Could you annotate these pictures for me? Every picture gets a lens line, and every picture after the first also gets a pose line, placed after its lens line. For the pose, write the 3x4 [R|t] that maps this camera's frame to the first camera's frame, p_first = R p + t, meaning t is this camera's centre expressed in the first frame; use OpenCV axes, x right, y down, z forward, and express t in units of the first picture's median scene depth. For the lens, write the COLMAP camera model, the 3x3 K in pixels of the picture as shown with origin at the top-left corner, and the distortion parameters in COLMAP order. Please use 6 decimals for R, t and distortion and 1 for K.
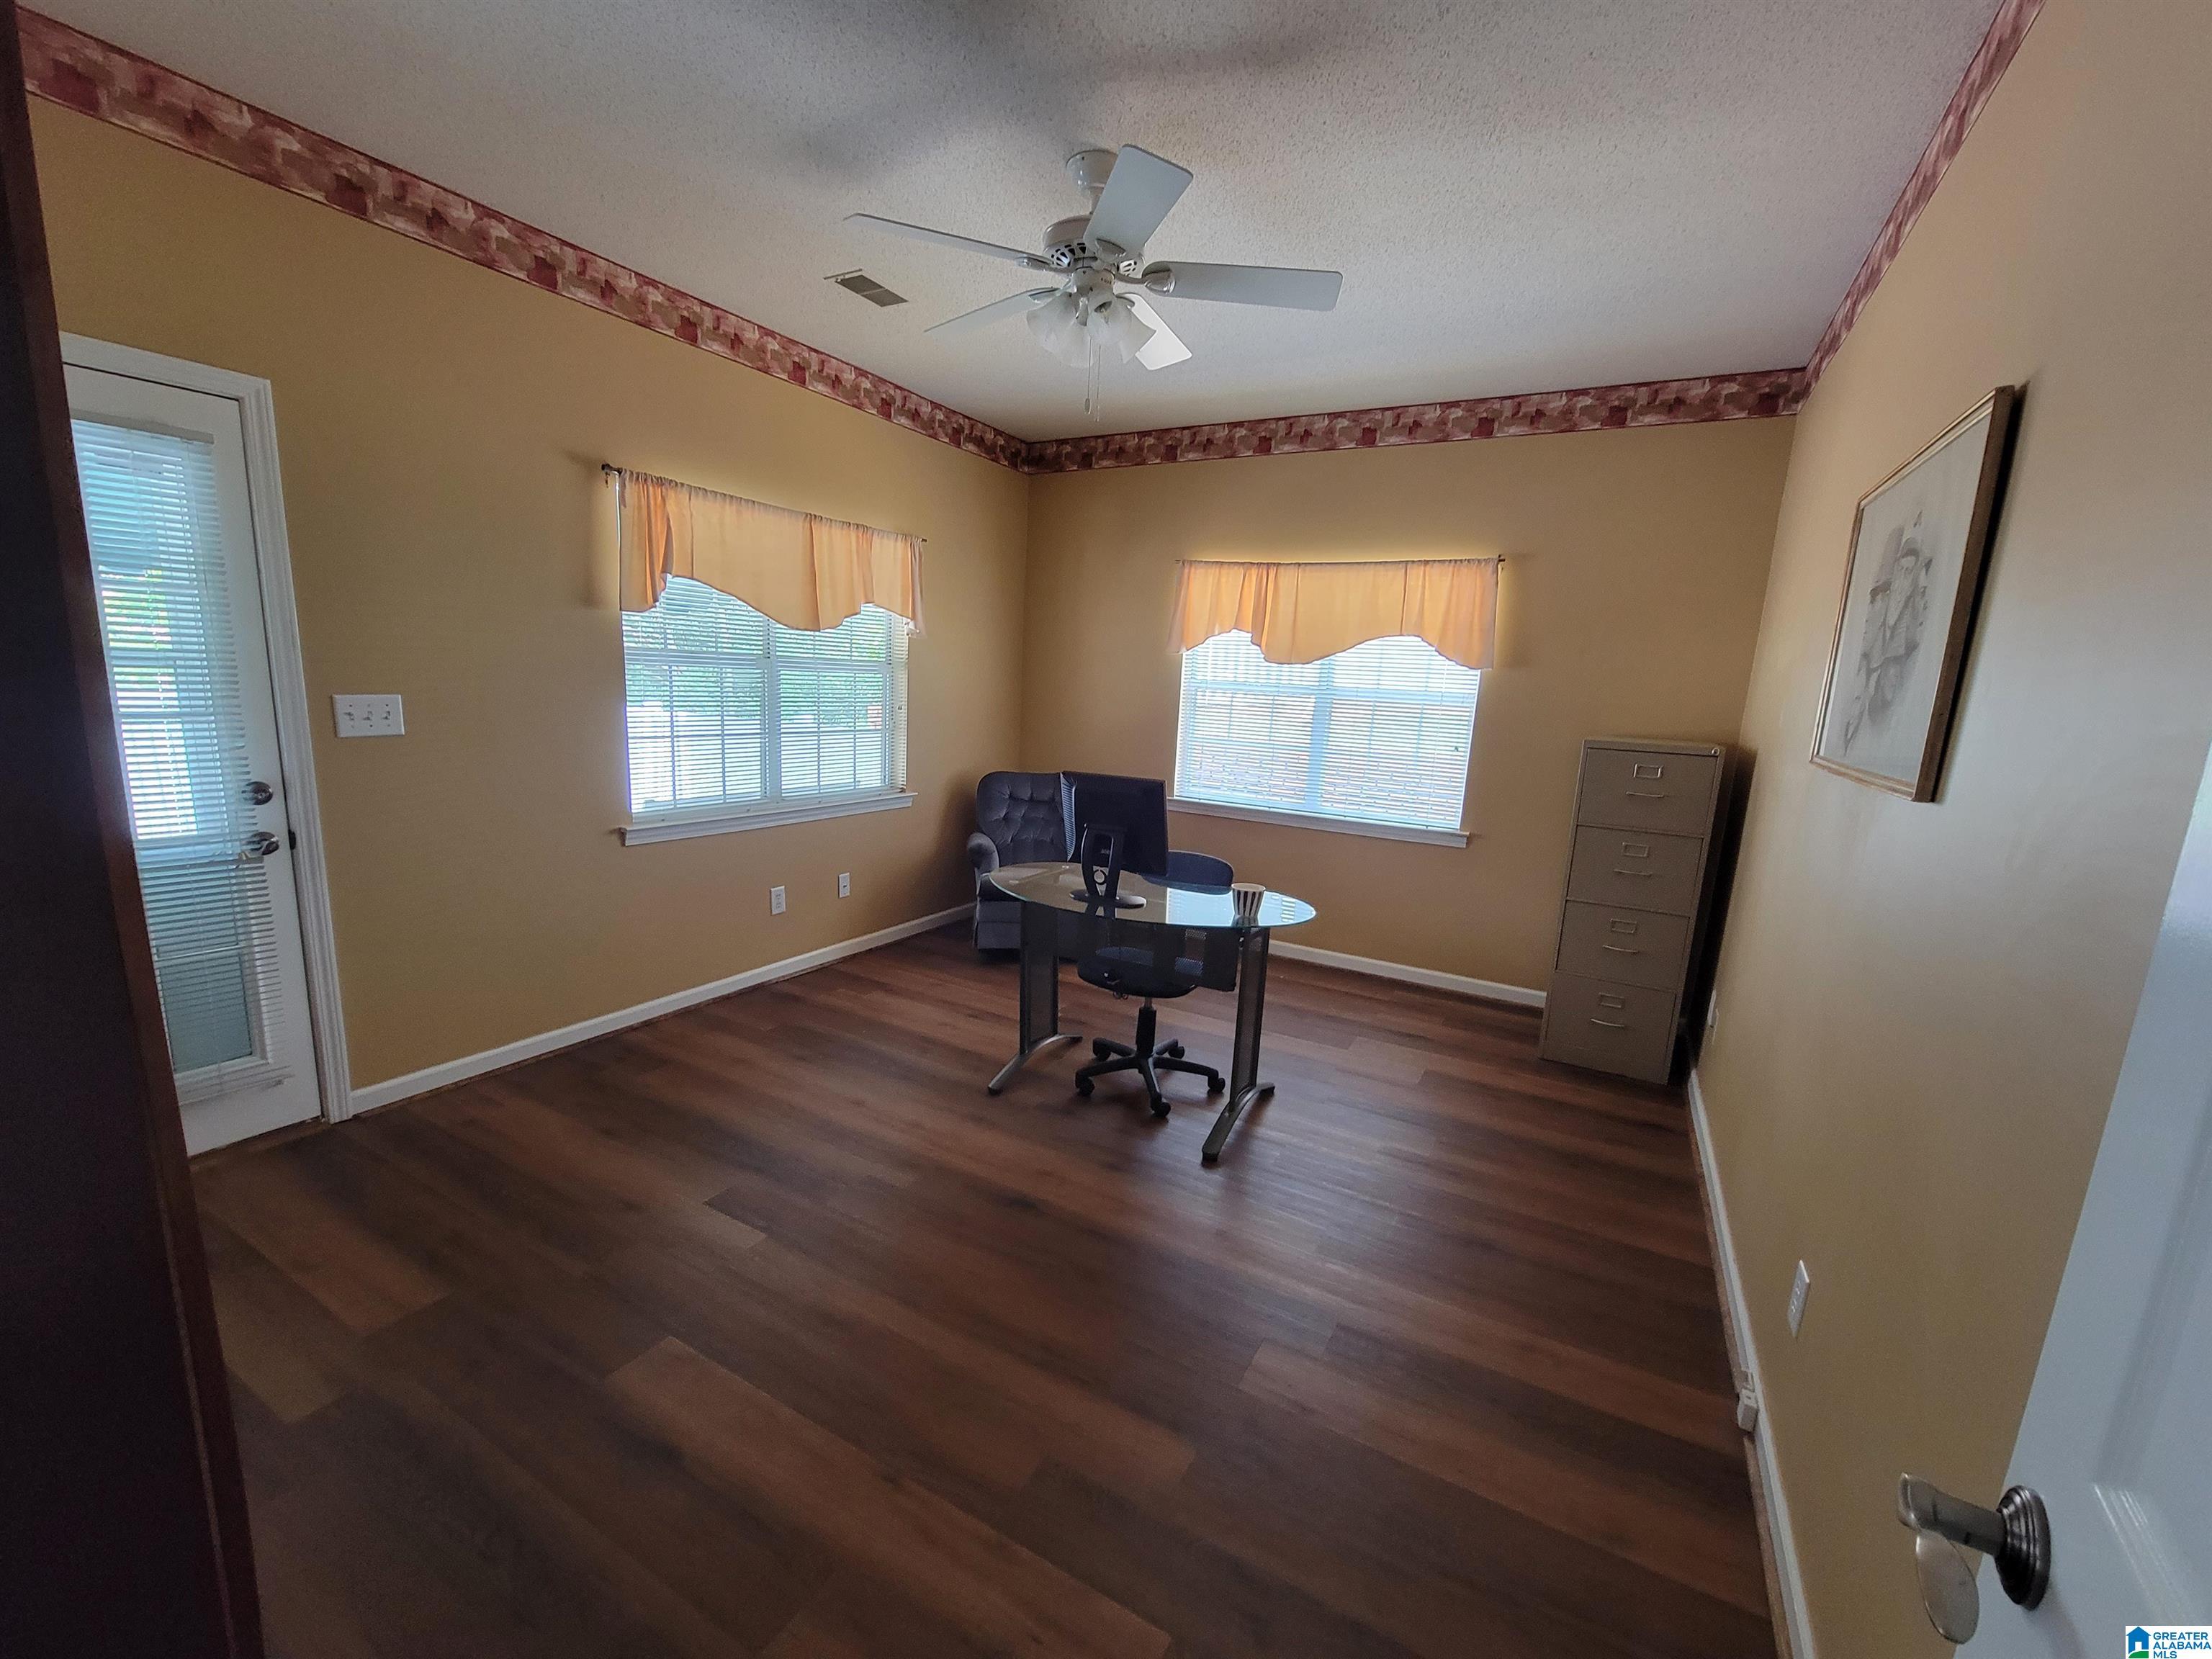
lens RADIAL K [[906.0, 0, 1105.7], [0, 906.0, 834.1], [0, 0, 1]] dist [-0.002549, -0.000301]
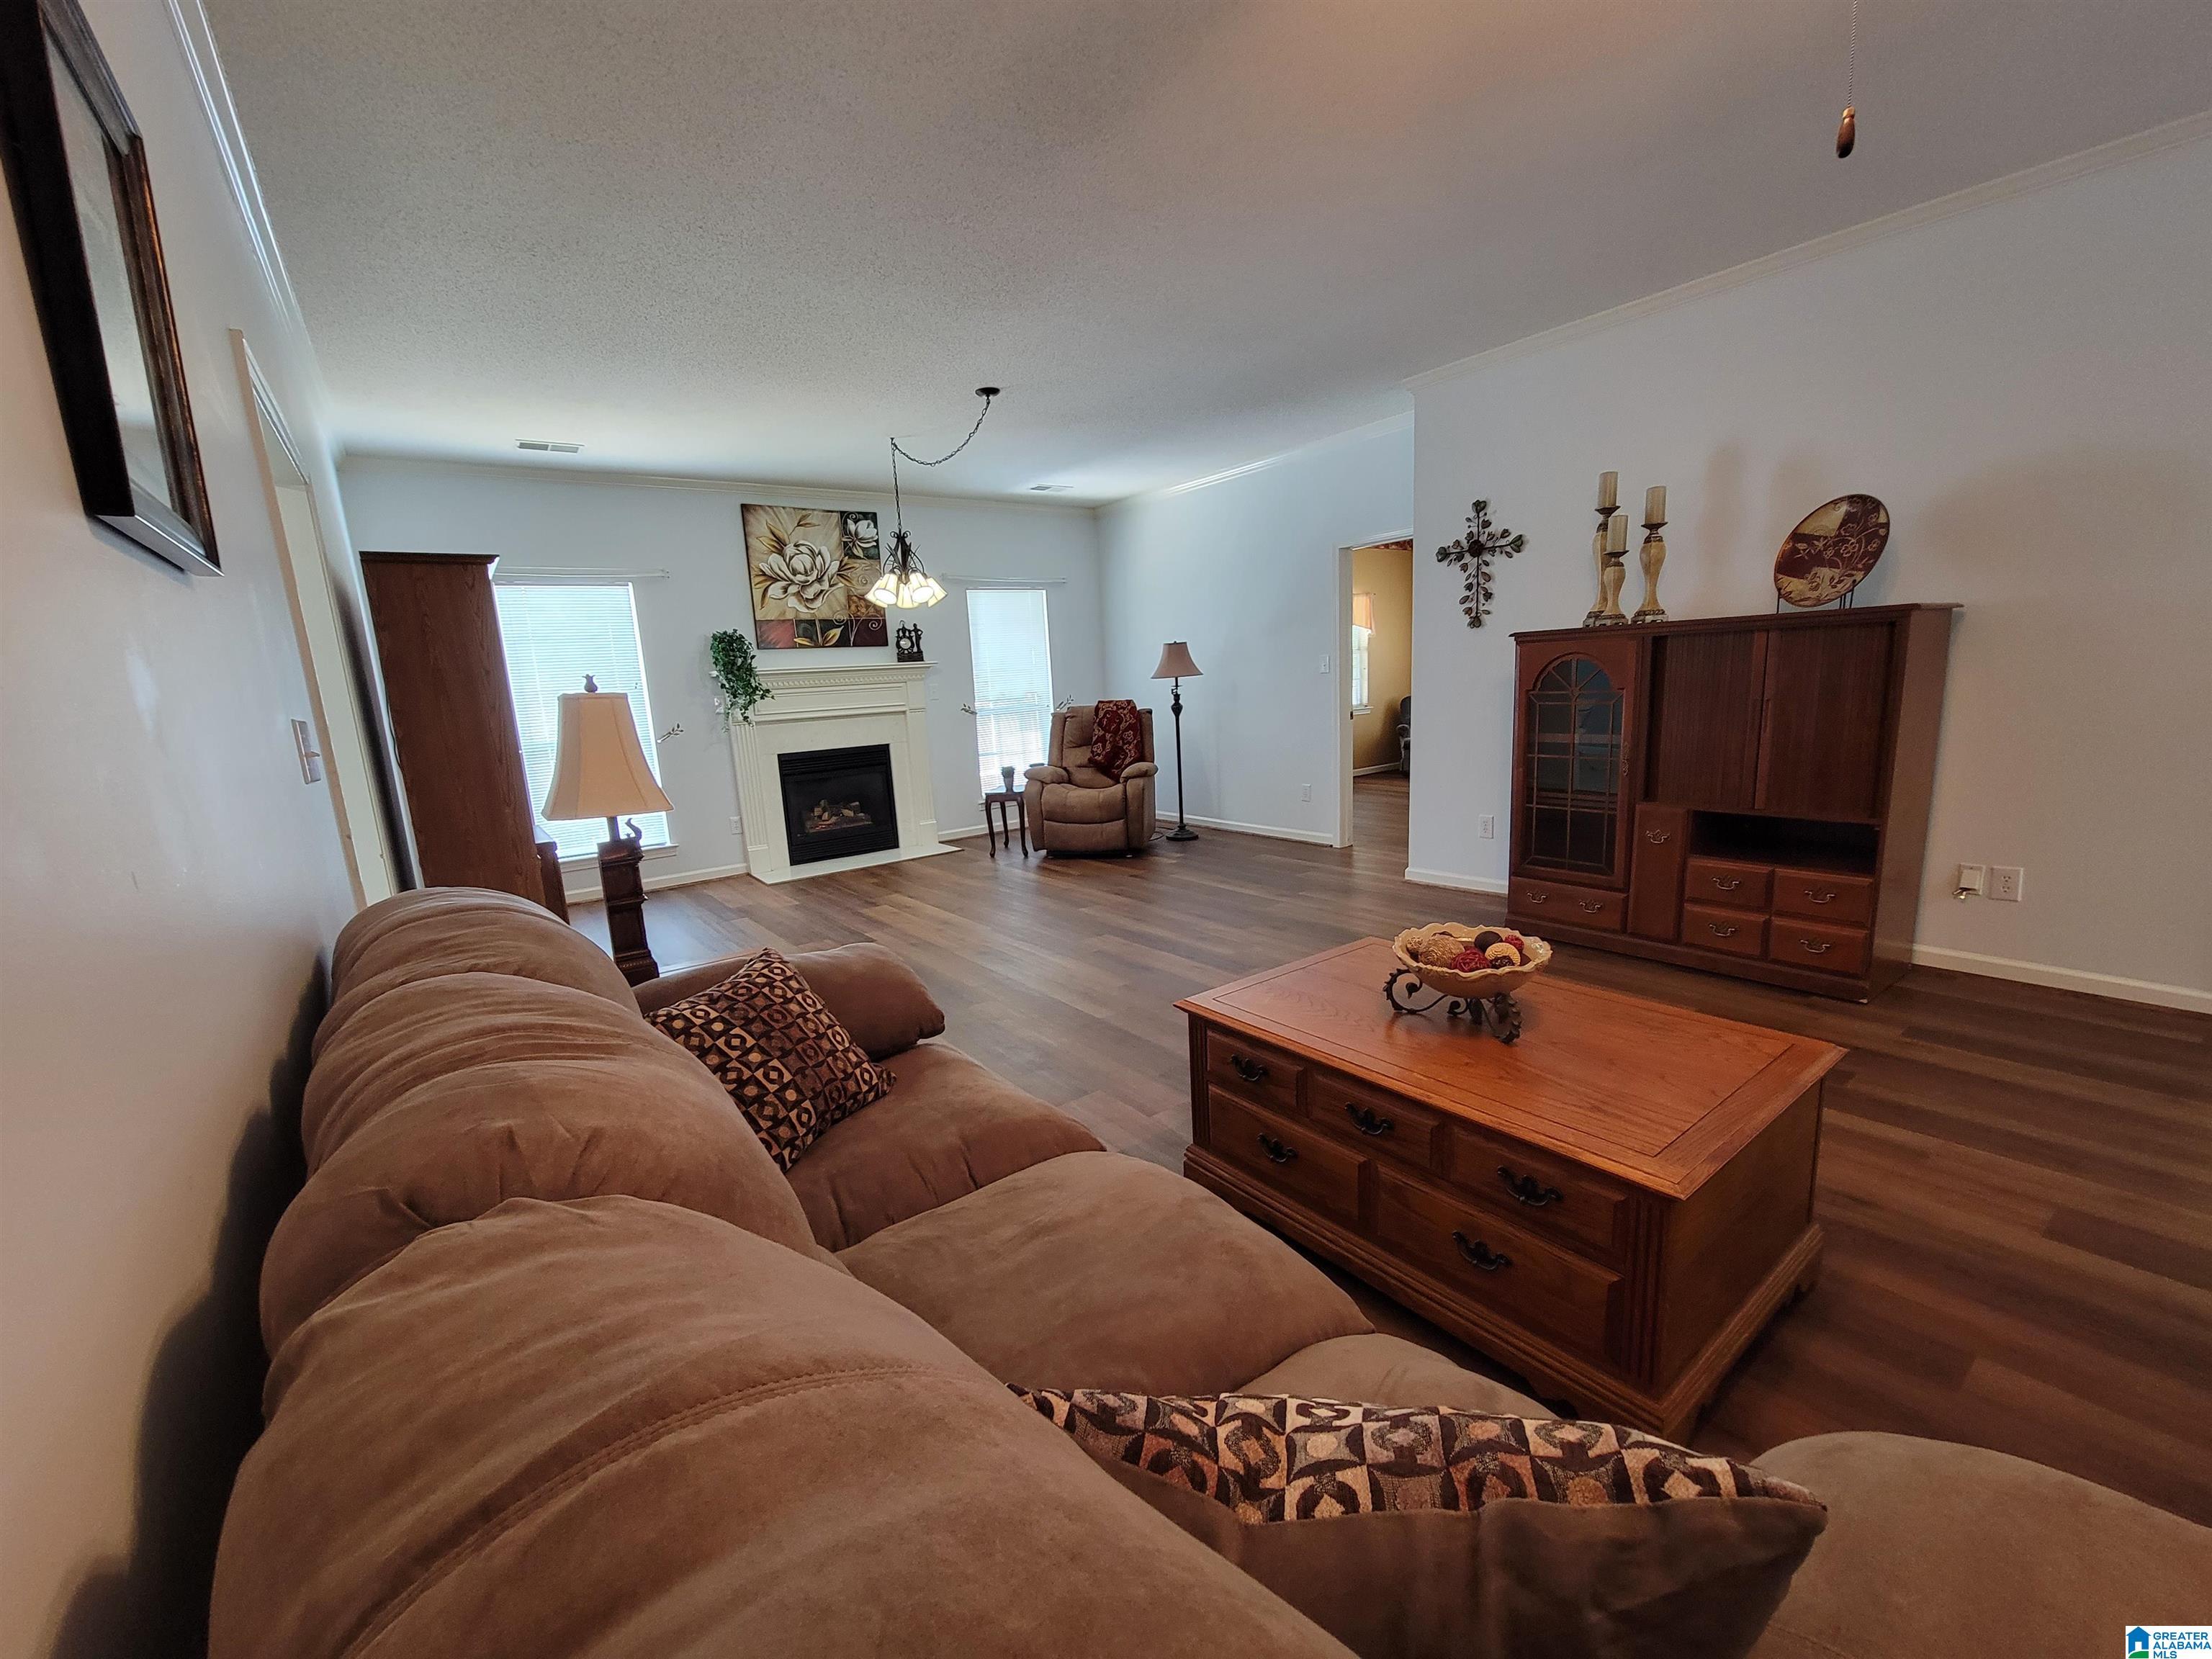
lens RADIAL K [[906.0, 0, 1103.2], [0, 906.0, 848.7], [0, 0, 1]] dist [-0.002549, -0.000301]
pose [[0.907854, -0.020350, -0.418792, 0.134538], [0.024412, 0.999693, 0.004343, 0.320277], [0.418575, -0.014167, 0.908072, -1.509888]]
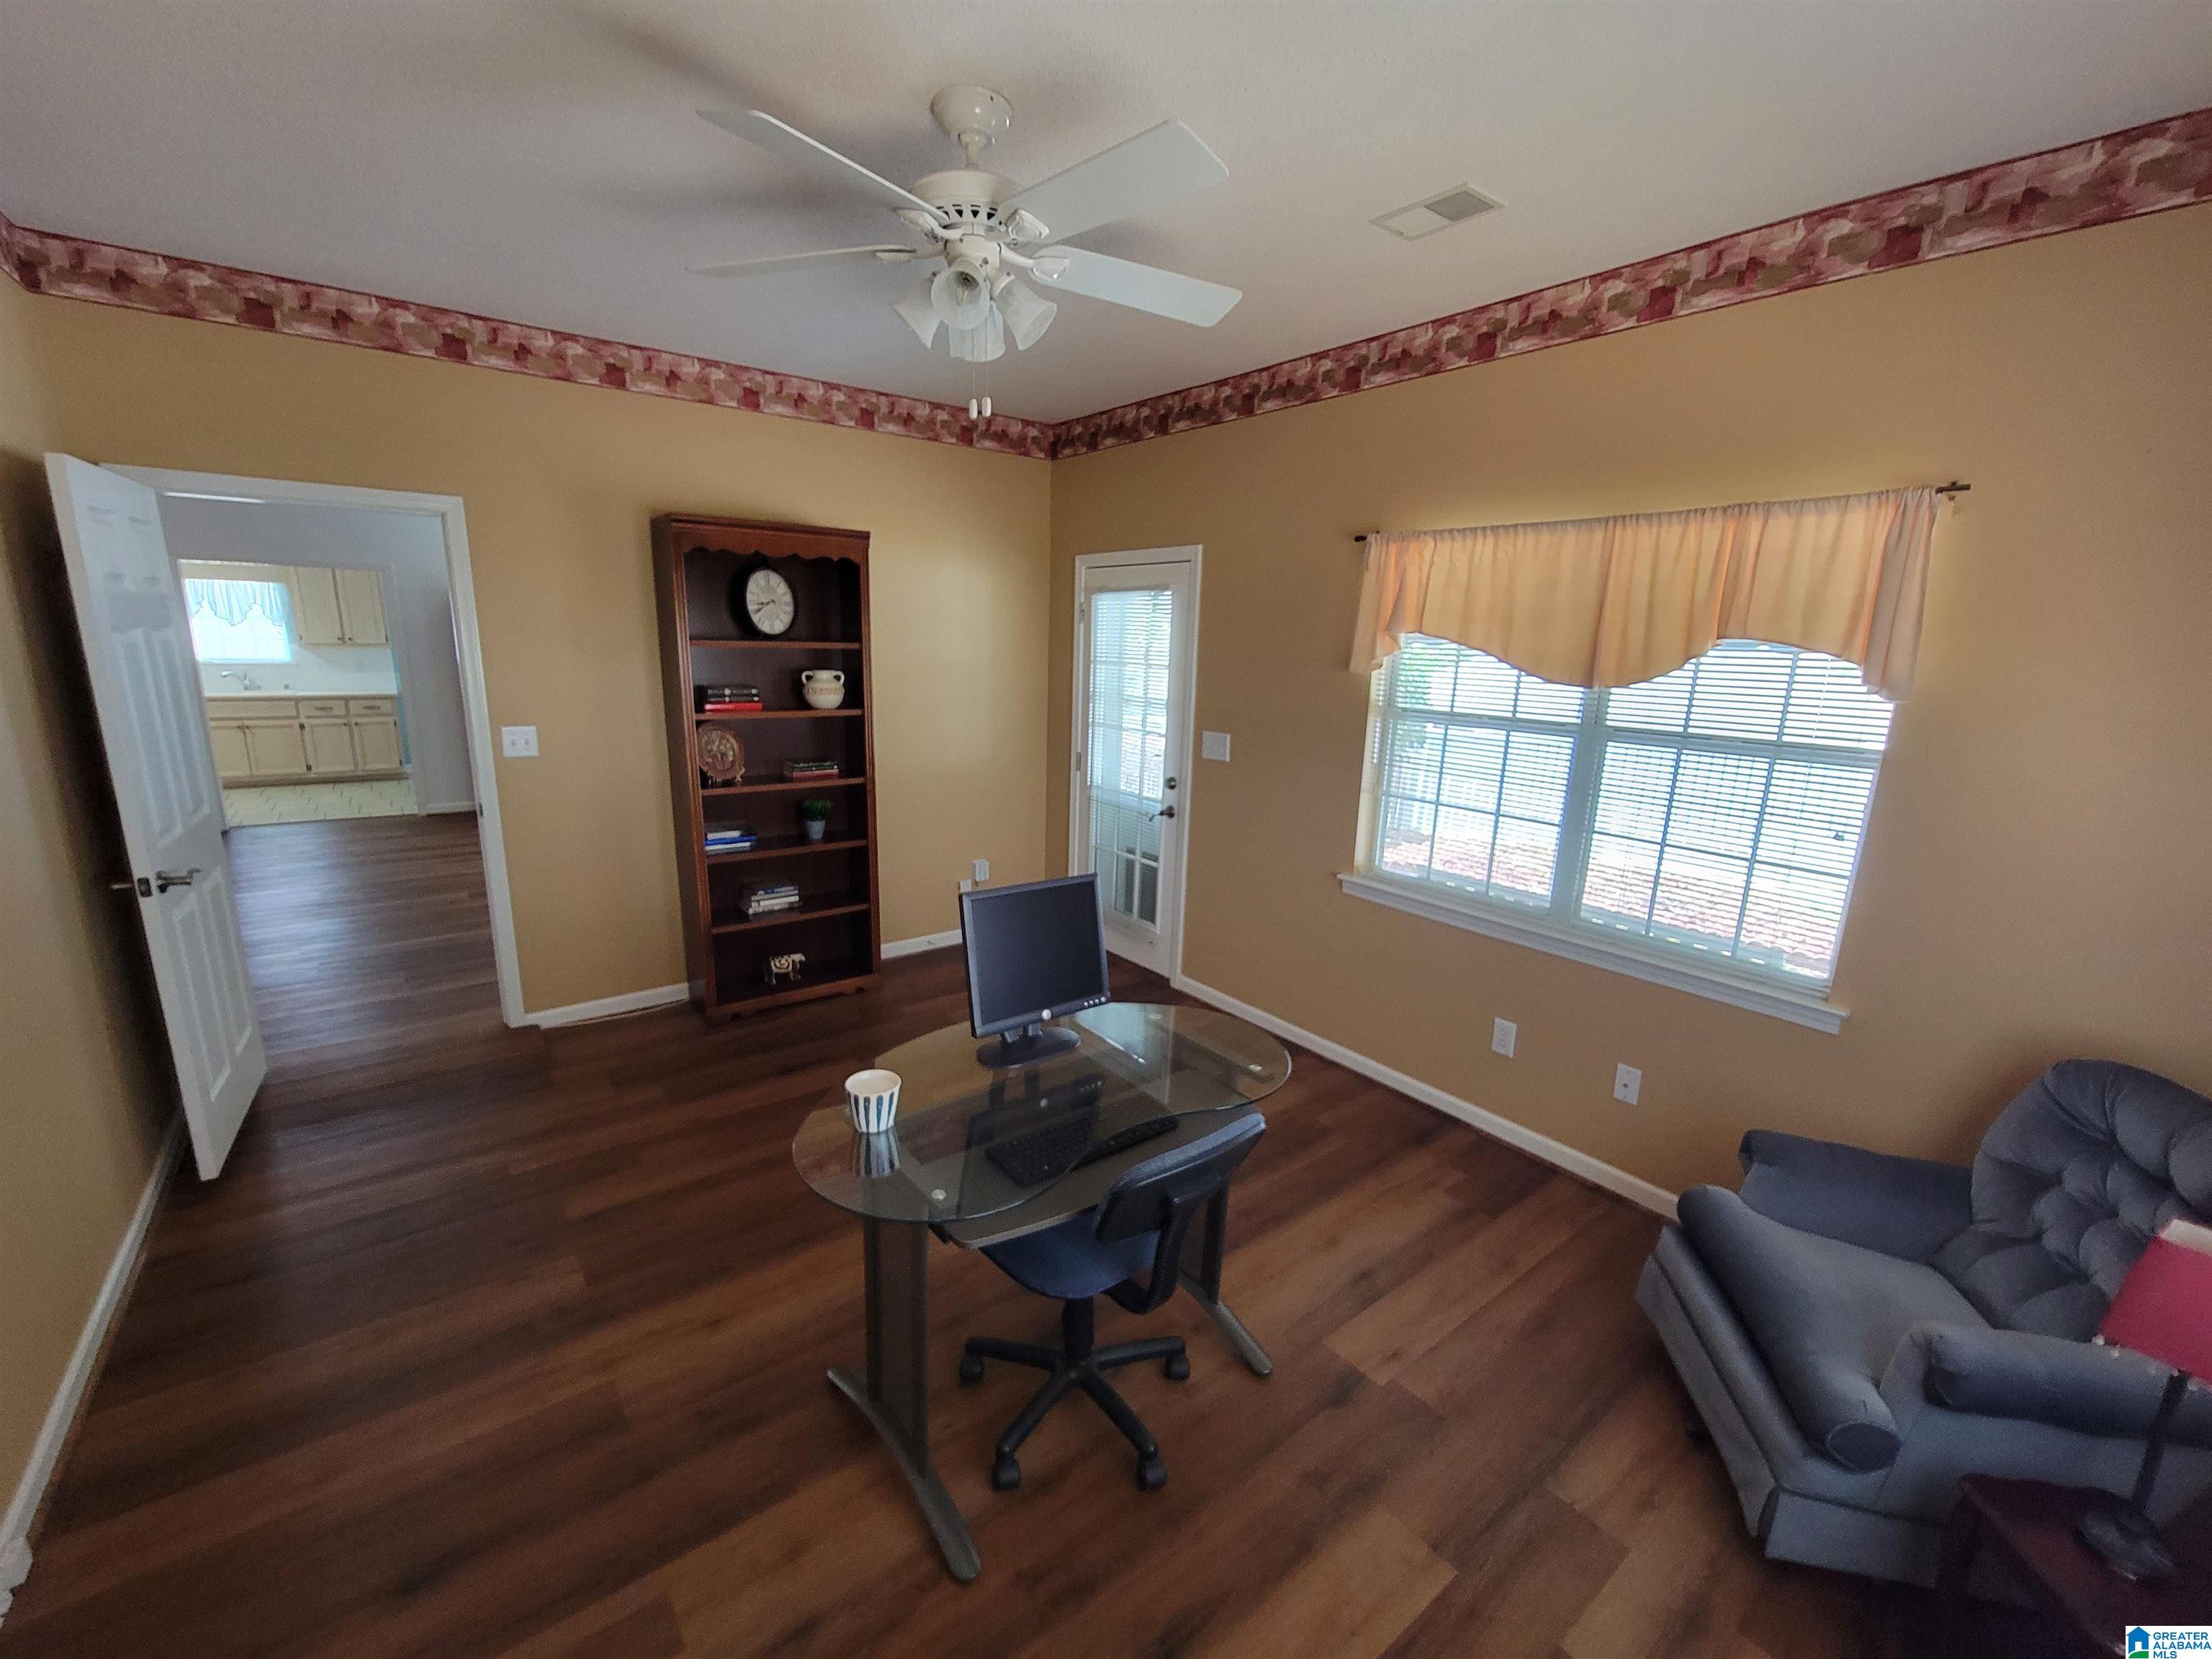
lens RADIAL K [[906.0, 0, 1097.5], [0, 906.0, 843.9], [0, 0, 1]] dist [-0.002549, -0.000301]
pose [[-0.384048, 0.141621, -0.912387, 0.442564], [-0.207203, 0.949743, 0.234636, -0.189951], [0.899763, 0.279161, -0.335403, 0.895532]]
